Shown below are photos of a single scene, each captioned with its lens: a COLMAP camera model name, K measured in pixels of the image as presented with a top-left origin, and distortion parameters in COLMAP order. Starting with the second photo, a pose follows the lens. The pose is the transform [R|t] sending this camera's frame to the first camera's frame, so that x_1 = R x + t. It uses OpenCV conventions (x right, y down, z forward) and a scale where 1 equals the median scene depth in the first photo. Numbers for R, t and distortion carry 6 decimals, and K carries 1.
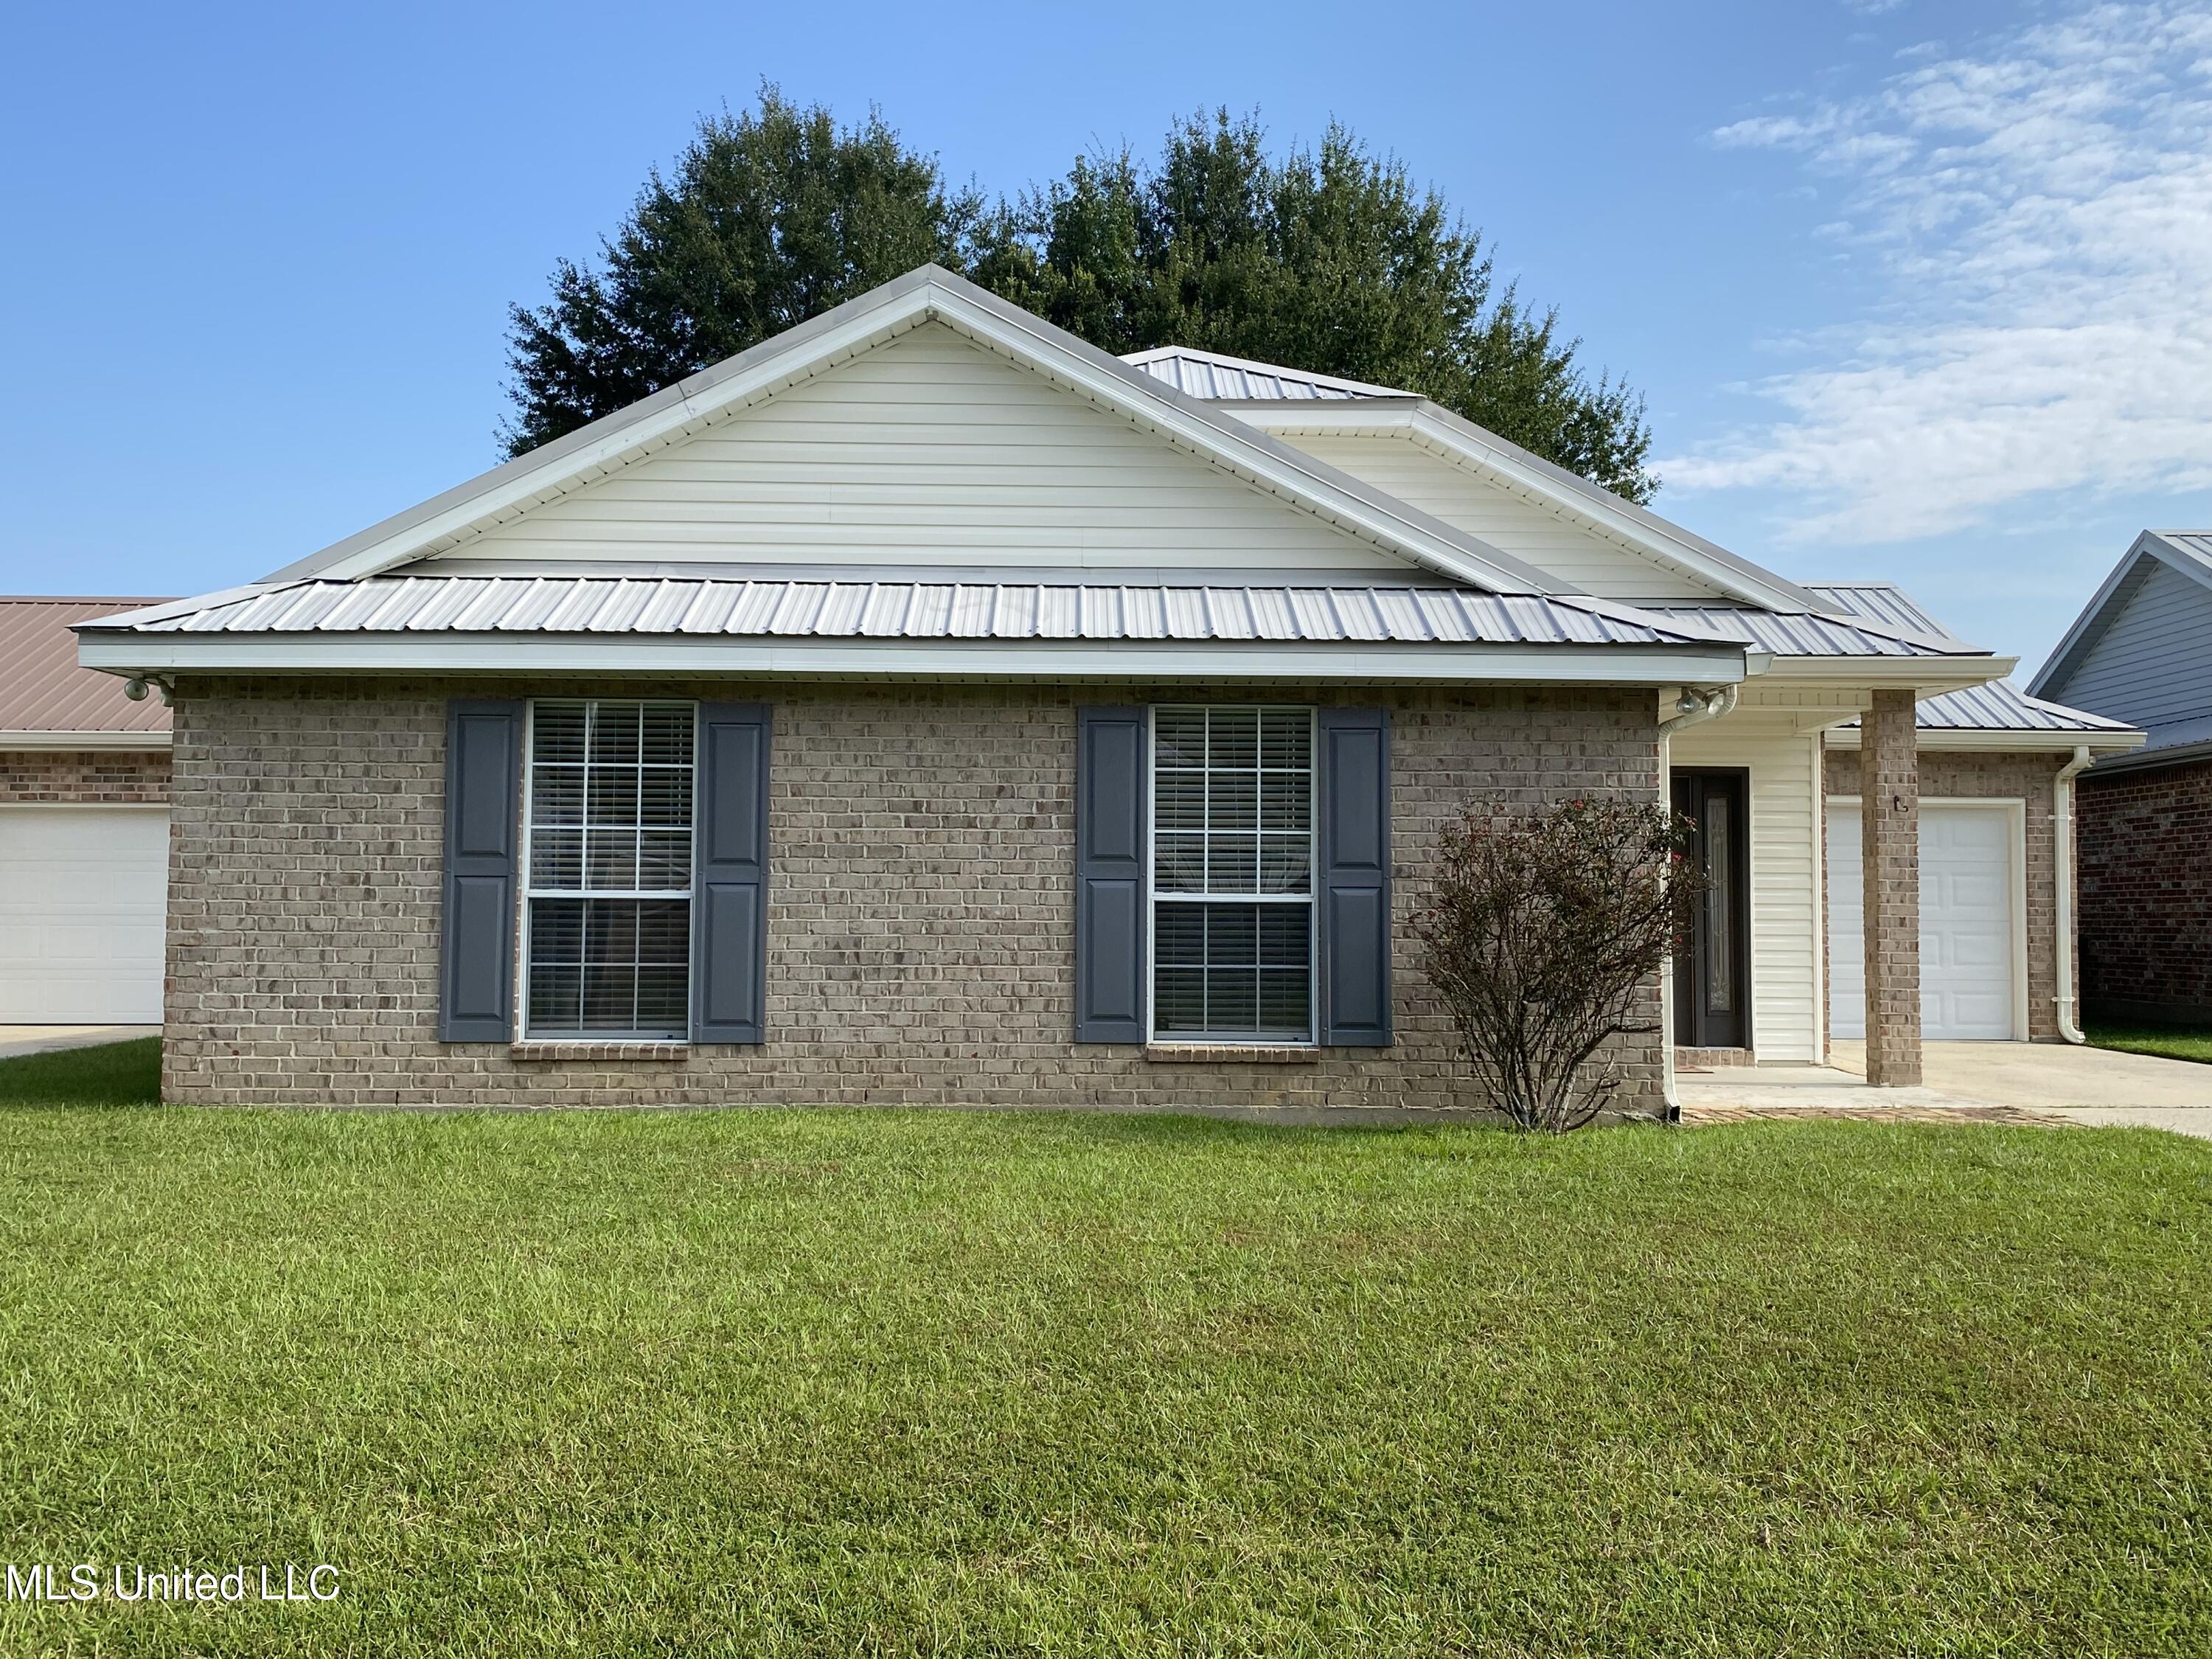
lens RADIAL K [[2012.5, 0, 1097.9], [0, 2012.5, 807.9], [0, 0, 1]] dist [0.063822, 0.000000]
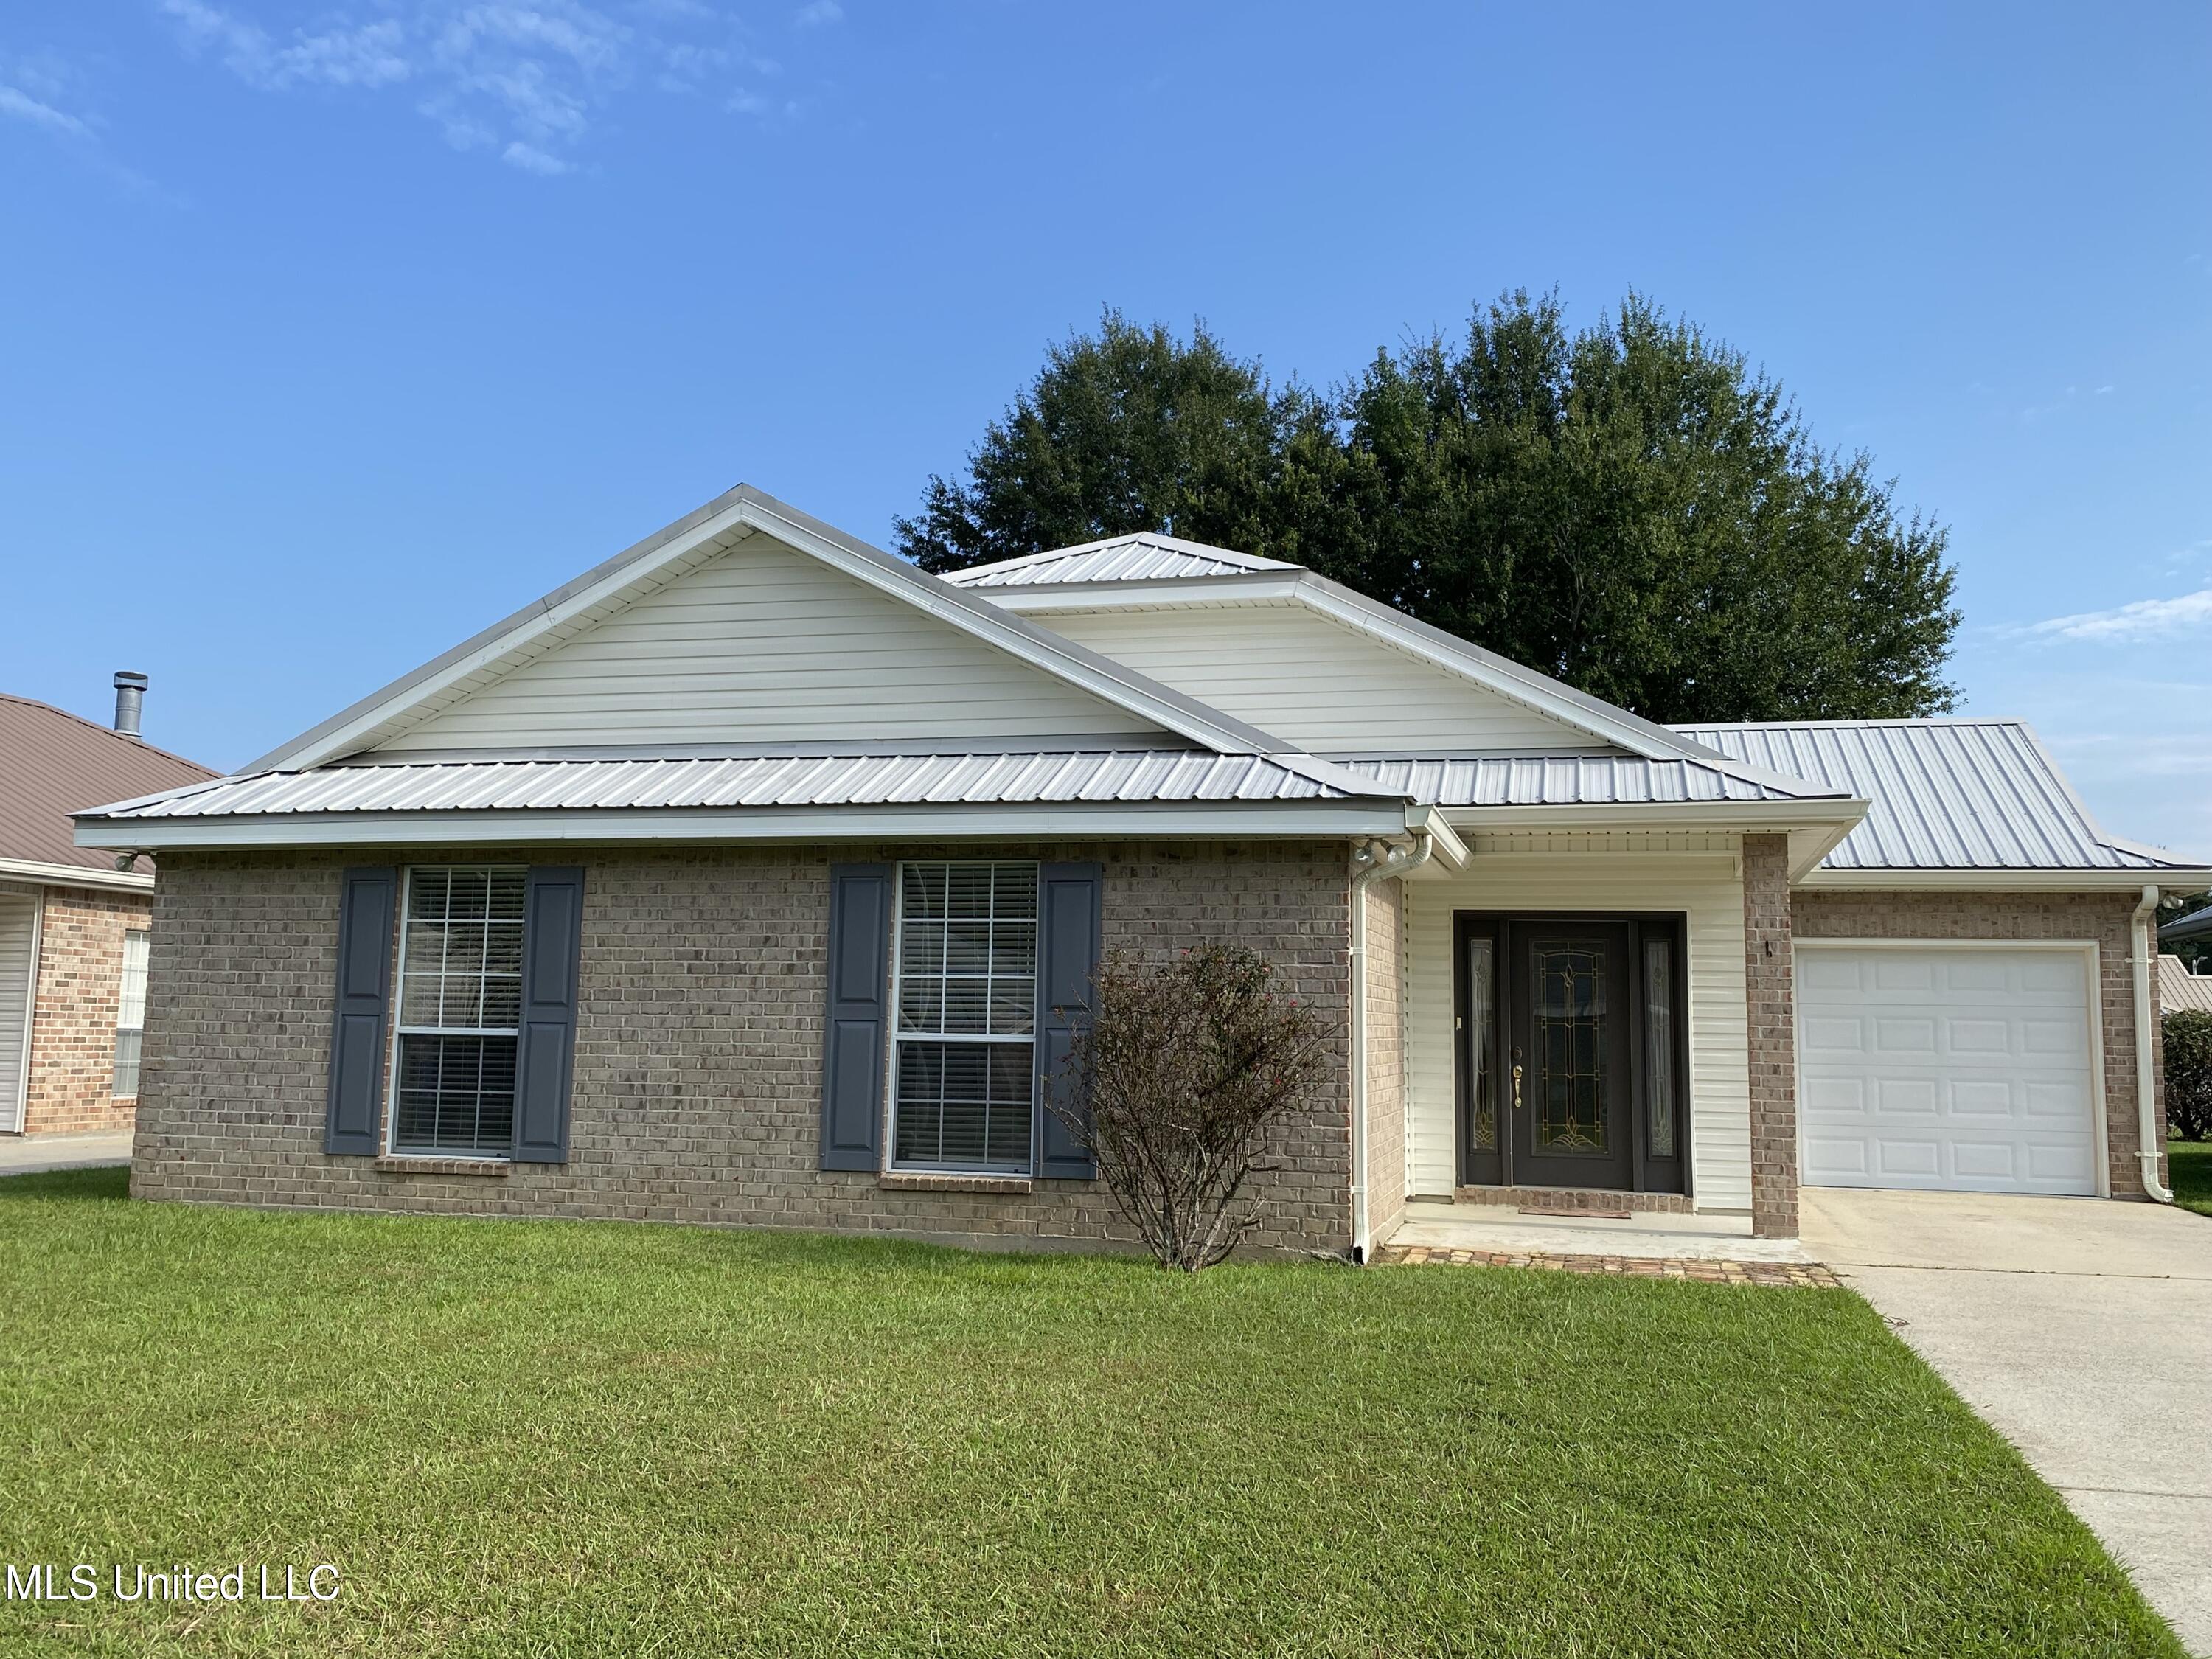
lens RADIAL K [[1872.4, 0, 1115.1], [0, 1872.4, 821.0], [0, 0, 1]] dist [0.048094, -0.053527]
pose [[0.964516, -0.020899, -0.263196, 0.414321], [0.003209, 0.997717, -0.067464, -0.003978], [0.264004, 0.064226, 0.962381, 0.039644]]
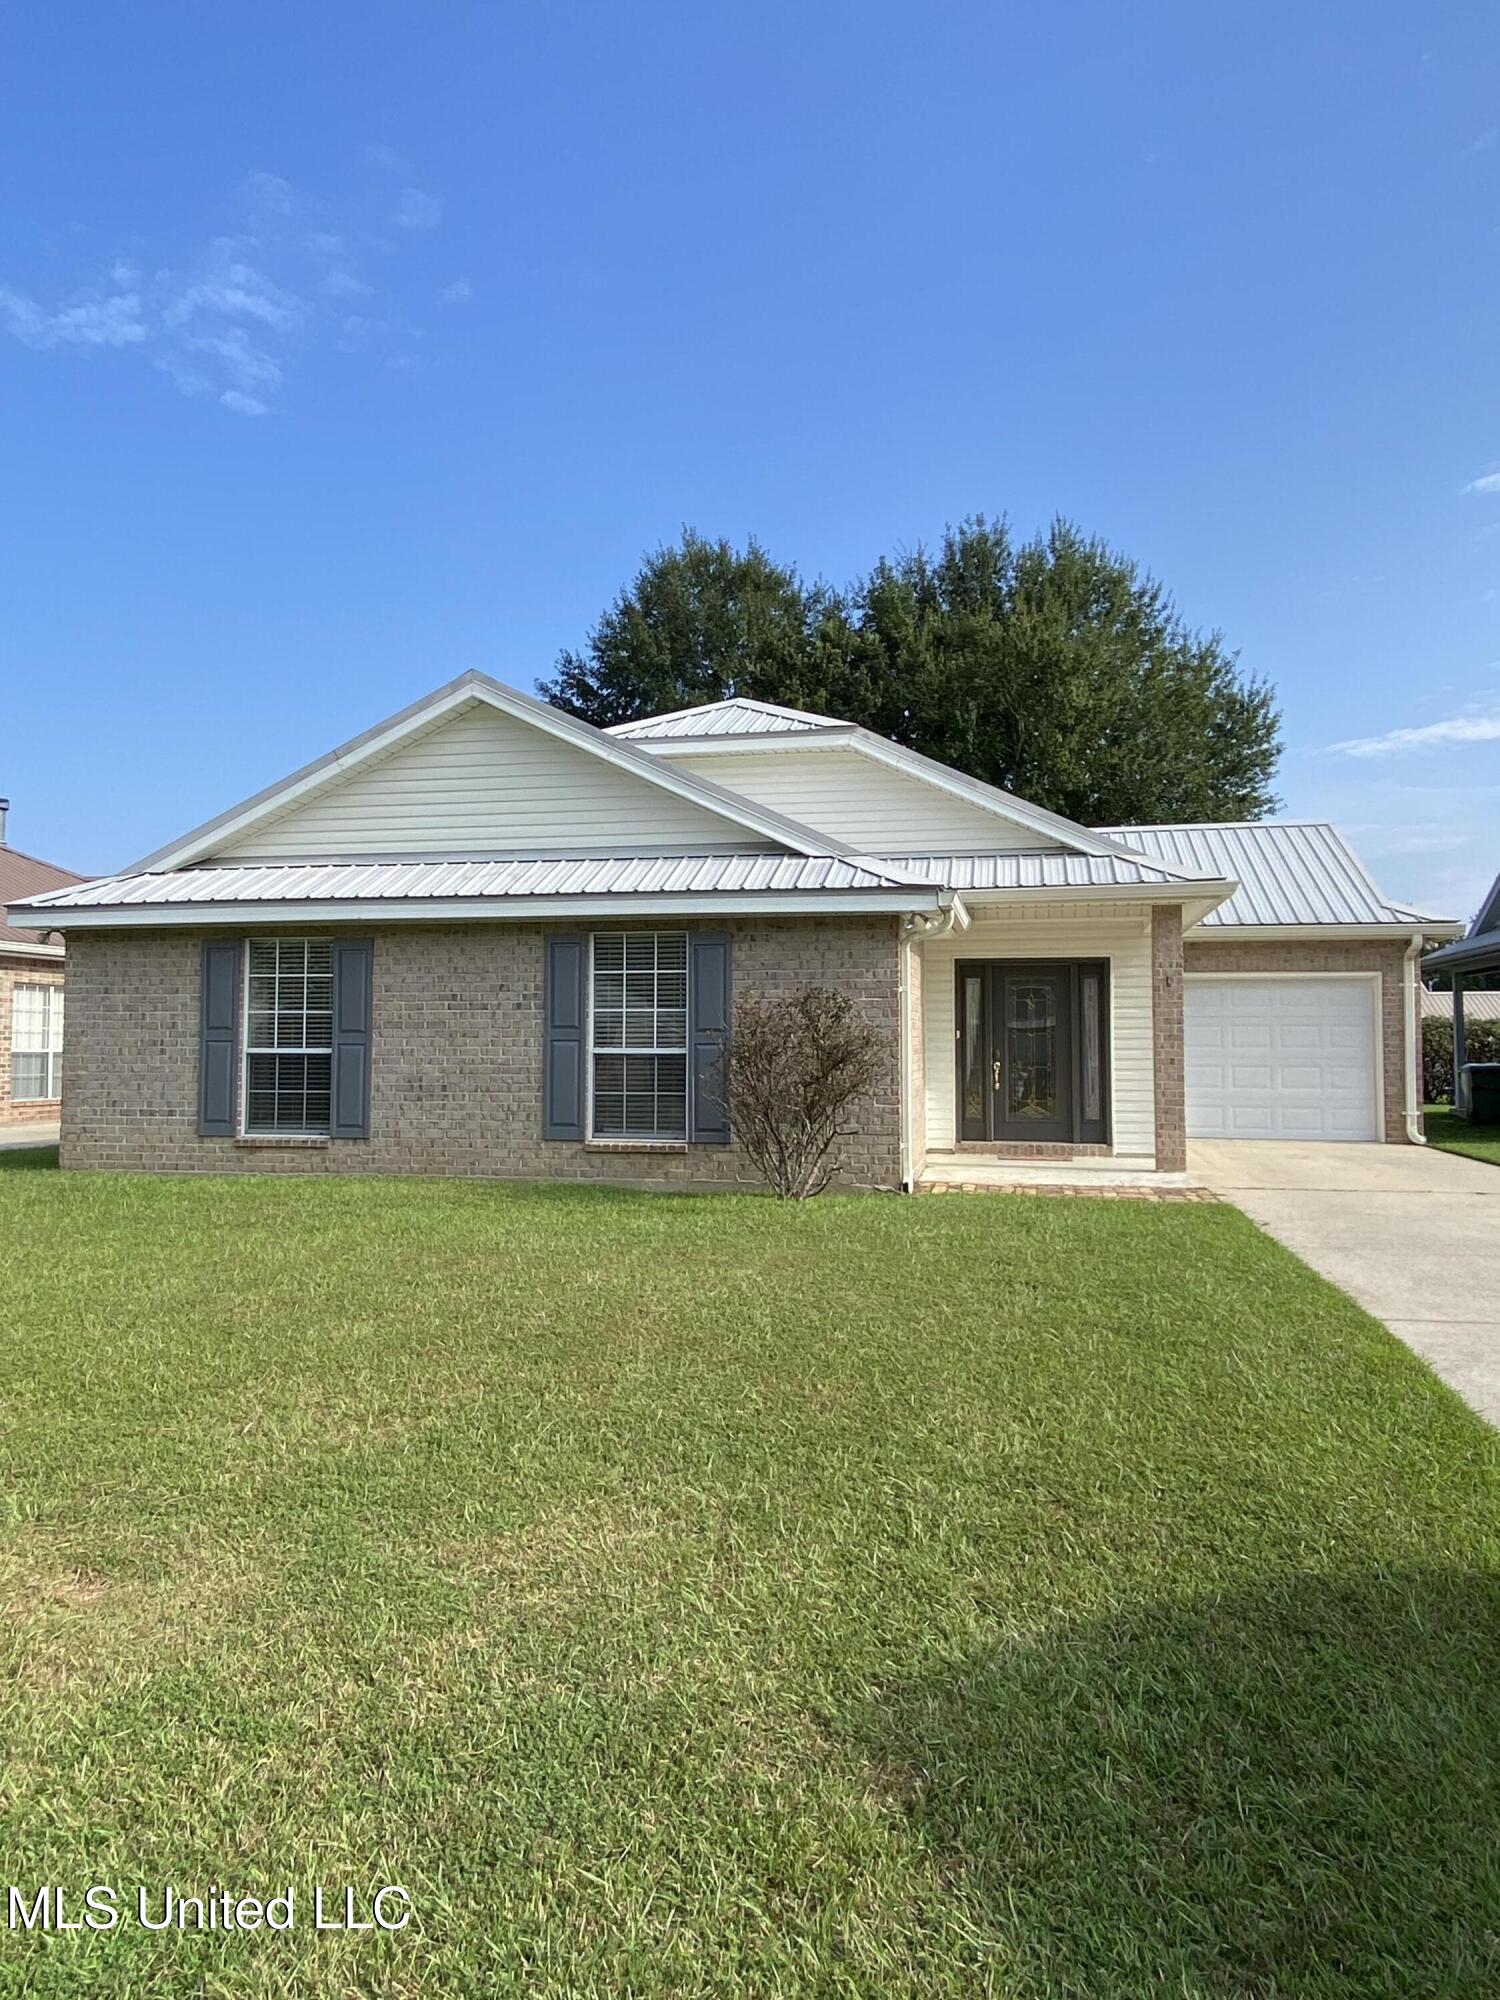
lens RADIAL K [[1319.6, 0, 739.7], [0, 1319.6, 991.5], [0, 0, 1]] dist [0.063740, -0.015135]
pose [[0.974896, -0.015204, -0.222139, 0.382135], [0.017195, 0.999827, 0.007034, -0.008940], [0.221994, -0.010677, 0.974990, -0.016890]]
